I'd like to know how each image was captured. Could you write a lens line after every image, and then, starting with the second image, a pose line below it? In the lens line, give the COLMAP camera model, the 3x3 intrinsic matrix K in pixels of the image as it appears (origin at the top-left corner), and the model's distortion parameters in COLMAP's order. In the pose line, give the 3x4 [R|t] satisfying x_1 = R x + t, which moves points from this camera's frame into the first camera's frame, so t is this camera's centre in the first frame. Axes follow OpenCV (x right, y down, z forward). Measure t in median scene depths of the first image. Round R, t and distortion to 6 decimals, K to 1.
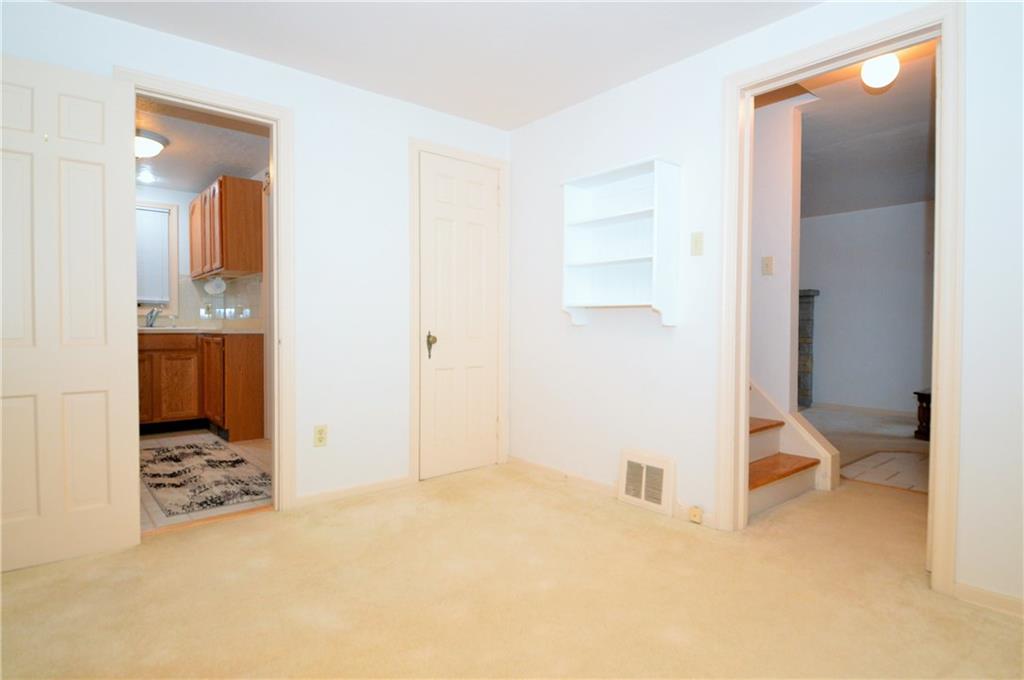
lens RADIAL K [[551.7, 0, 520.1], [0, 551.7, 344.4], [0, 0, 1]] dist [0.007765, -0.020523]
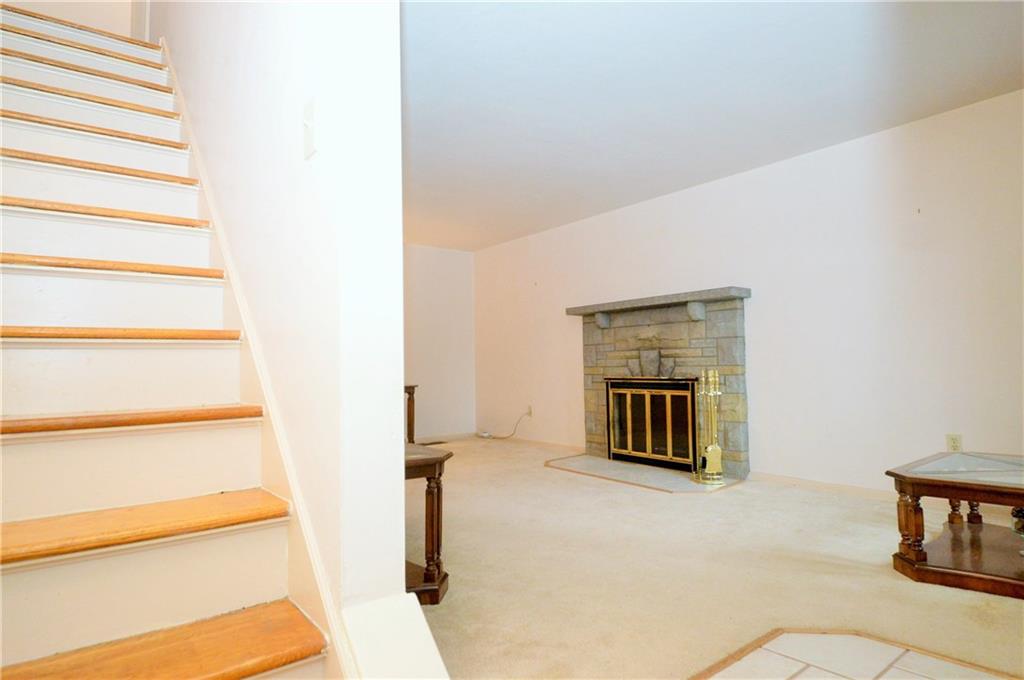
lens RADIAL K [[568.8, 0, 510.8], [0, 568.8, 339.2], [0, 0, 1]] dist [0.009726, 0.000212]
pose [[0.997660, -0.014235, -0.066869, 0.418409], [0.009139, 0.997073, -0.075903, 0.005583], [0.067754, 0.075114, 0.994870, 0.465742]]
